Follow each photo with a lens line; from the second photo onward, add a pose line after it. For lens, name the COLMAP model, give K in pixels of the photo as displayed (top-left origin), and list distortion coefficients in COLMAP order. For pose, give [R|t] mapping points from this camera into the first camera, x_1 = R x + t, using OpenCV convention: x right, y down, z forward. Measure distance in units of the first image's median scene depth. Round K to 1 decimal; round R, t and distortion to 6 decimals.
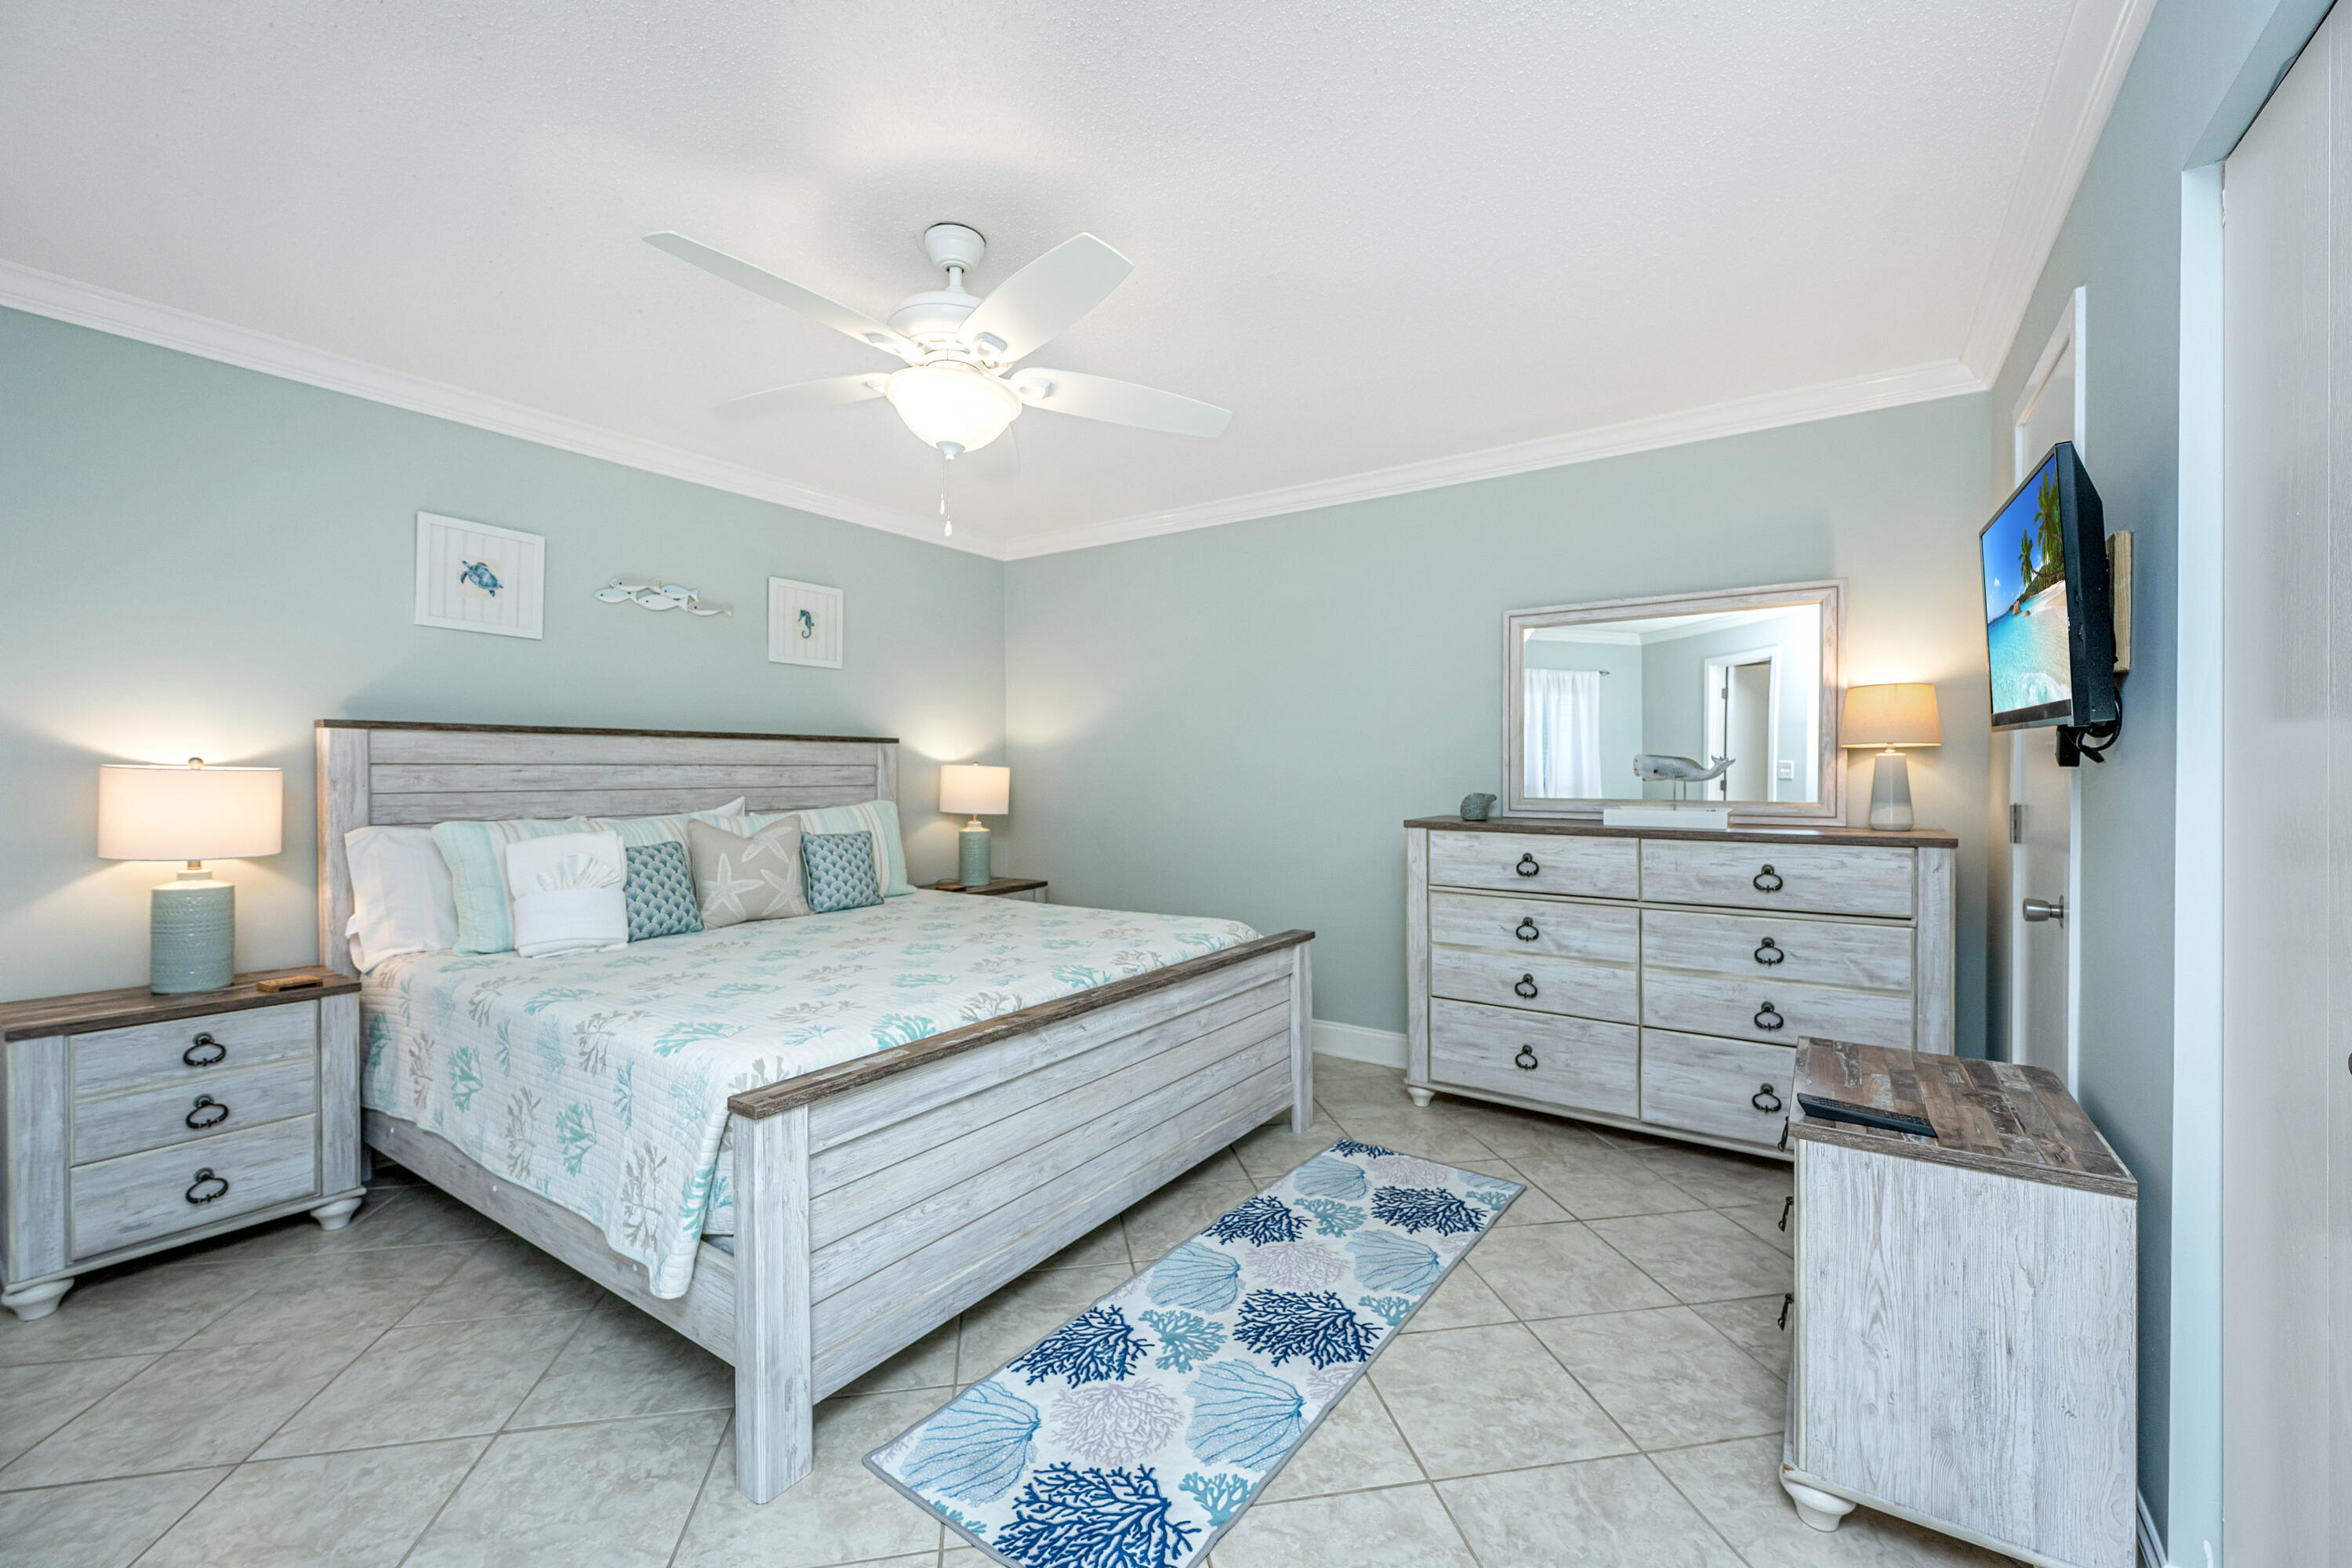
lens RADIAL K [[964.9, 0, 1168.8], [0, 964.9, 776.9], [0, 0, 1]] dist [-0.001858, -0.000360]
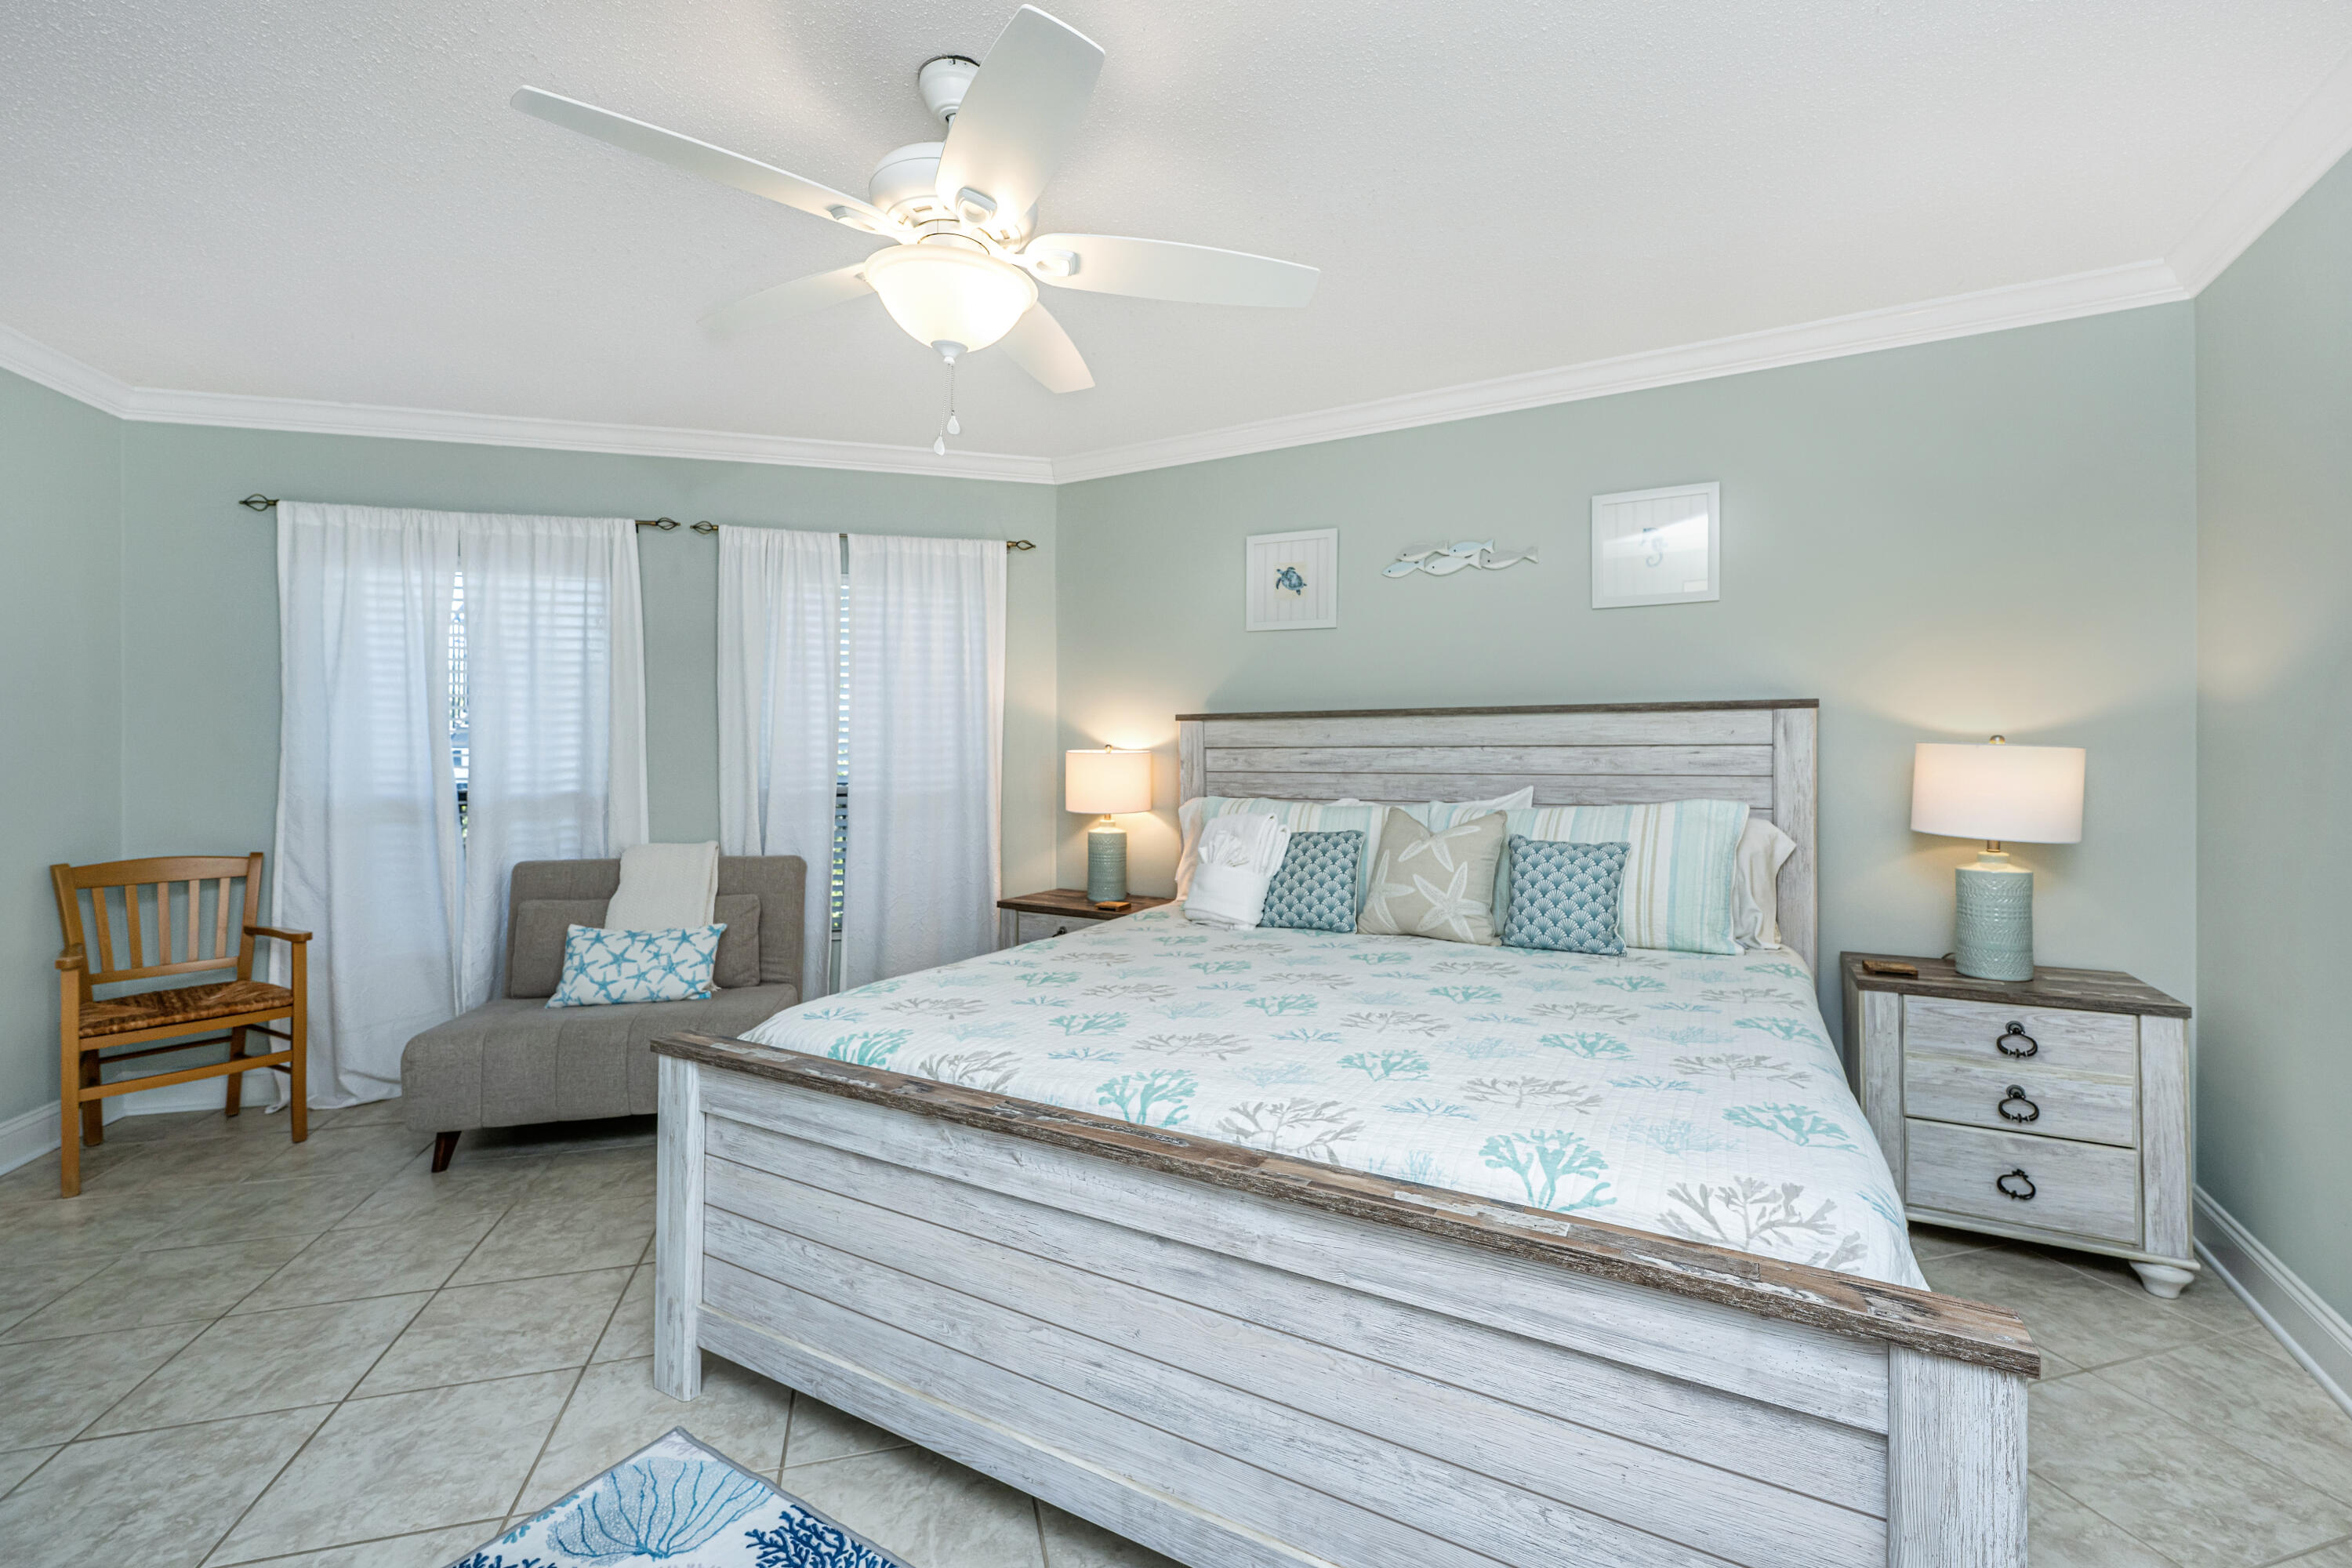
lens RADIAL K [[964.9, 0, 1151.8], [0, 964.9, 769.3], [0, 0, 1]] dist [-0.001858, -0.000360]
pose [[0.093761, 0.012728, -0.995513, 0.446312], [-0.005498, 0.999910, 0.012266, -0.001426], [0.995580, 0.004323, 0.093823, 0.849881]]
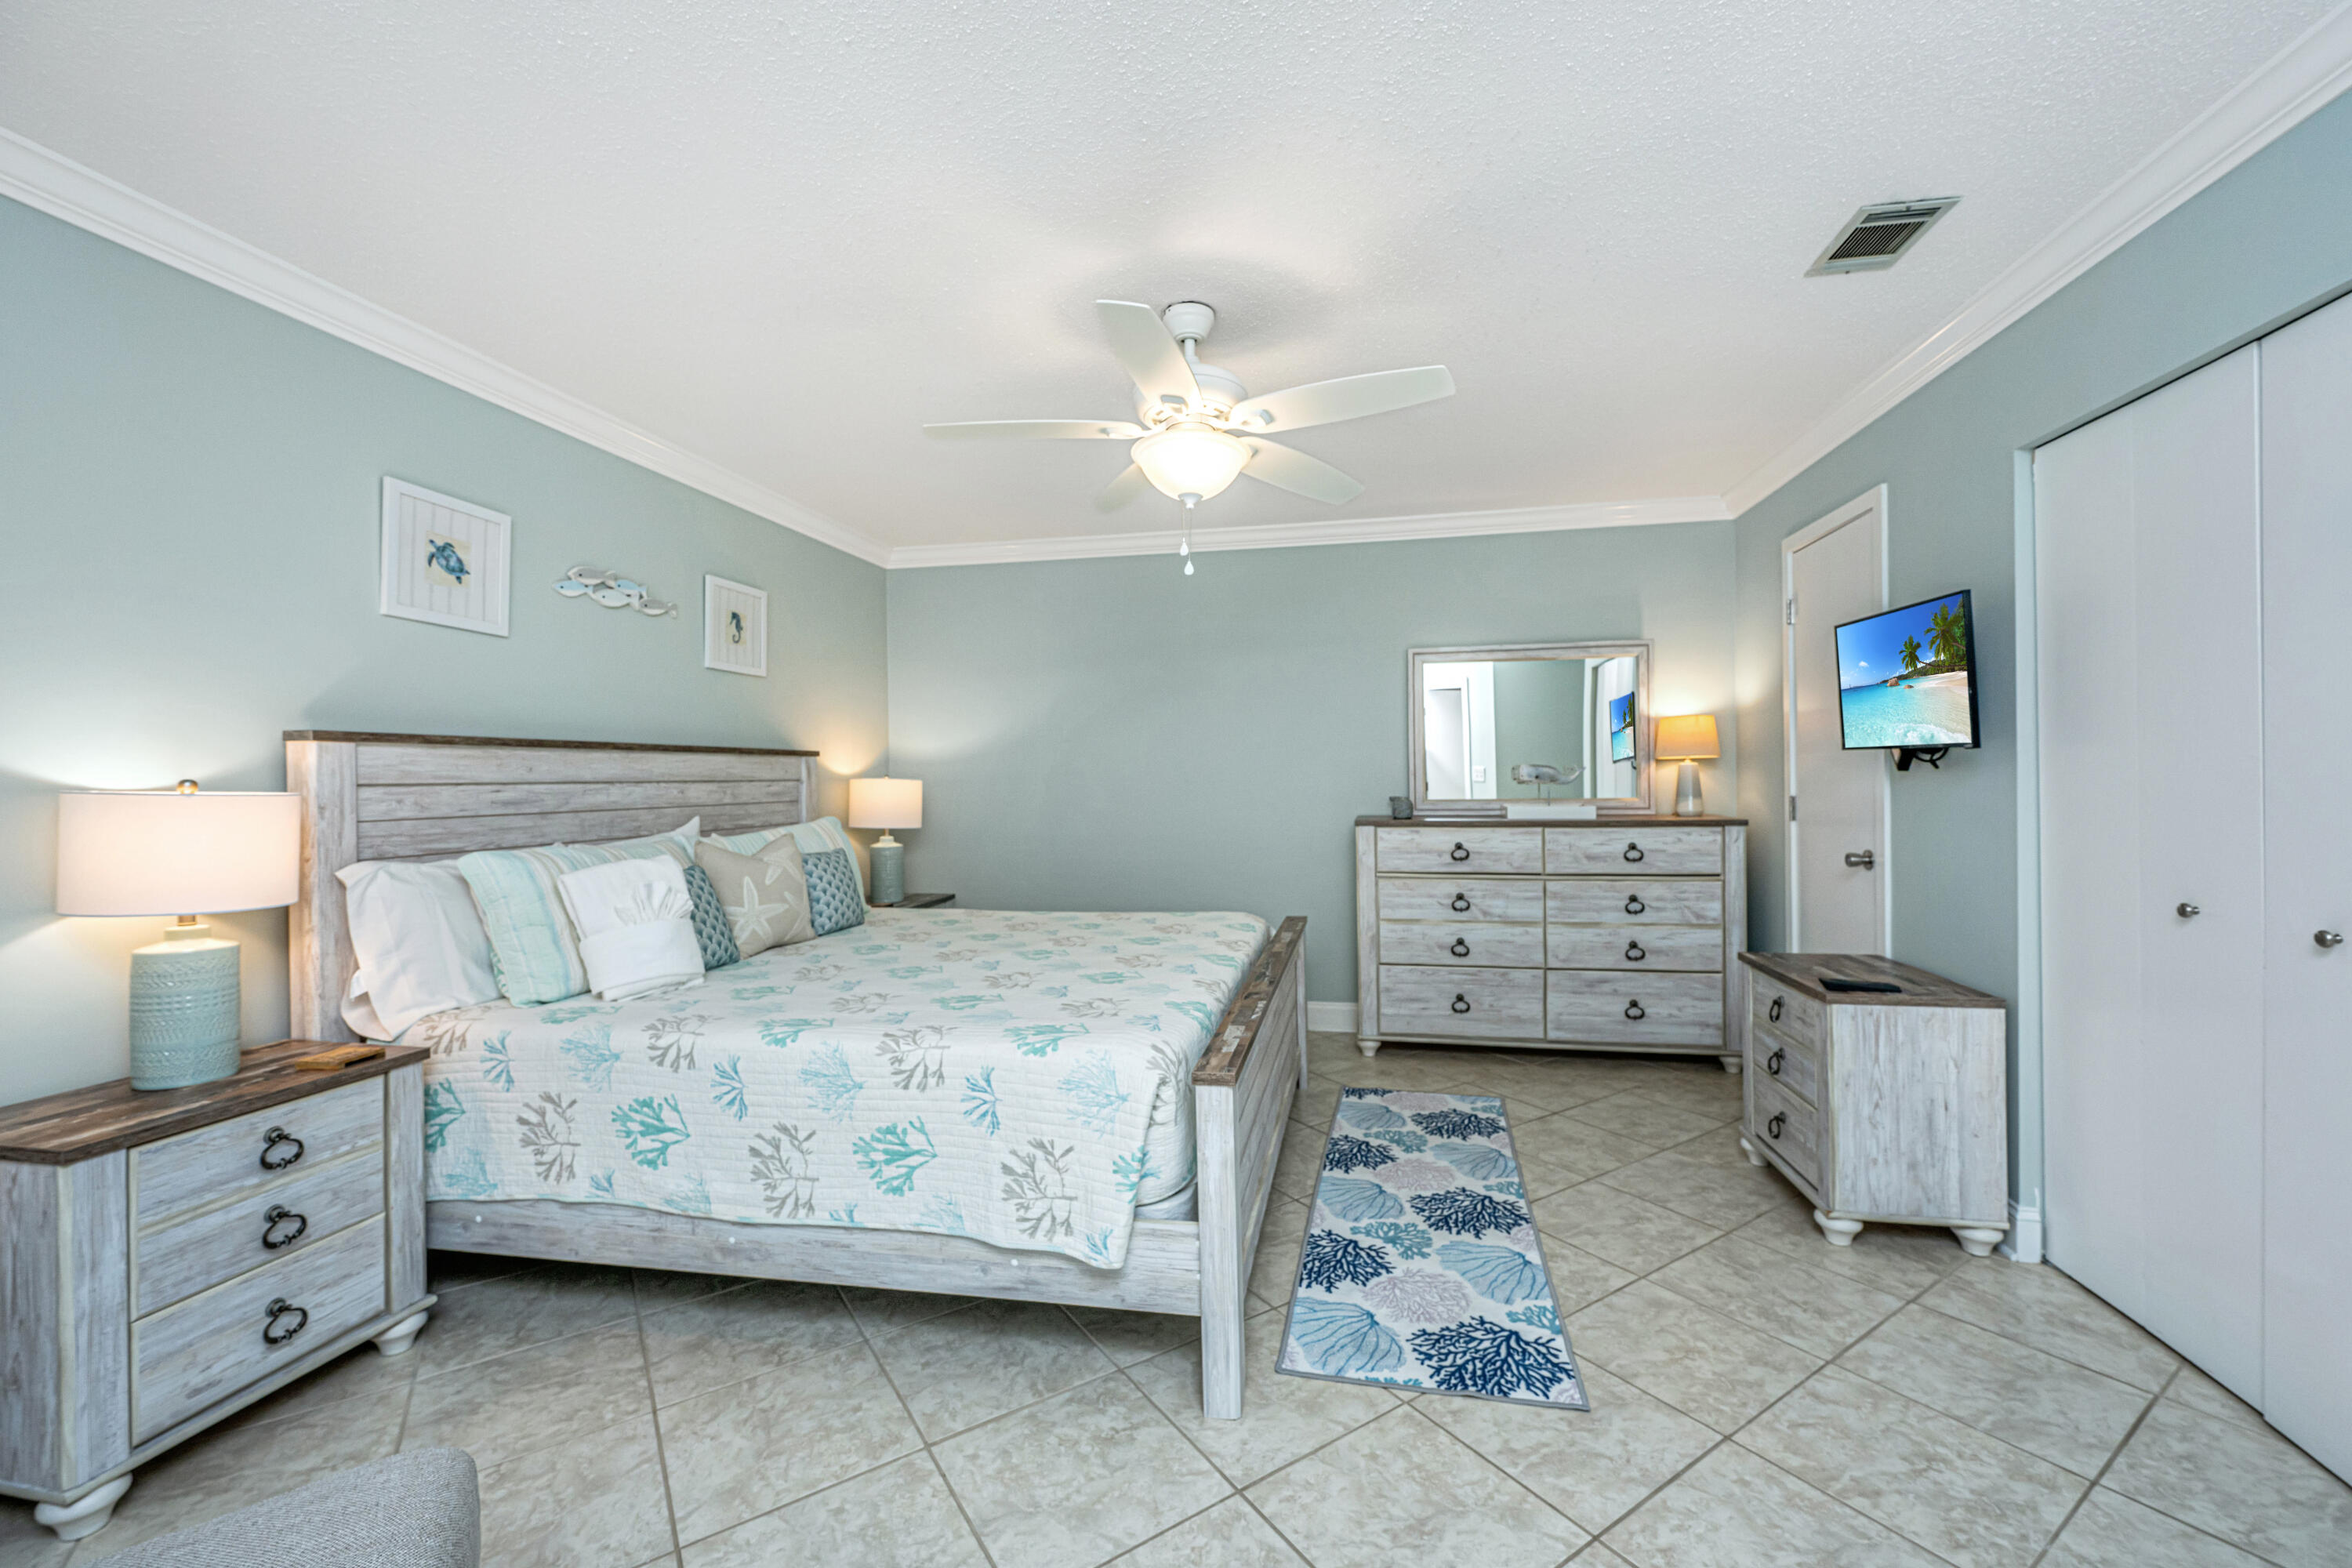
lens RADIAL K [[964.9, 0, 1184.7], [0, 964.9, 780.1], [0, 0, 1]] dist [-0.001858, -0.000360]
pose [[0.915900, -0.012190, 0.401222, -0.535109], [0.015017, 0.999880, -0.003904, -0.004253], [-0.401126, 0.009601, 0.915973, -0.022945]]
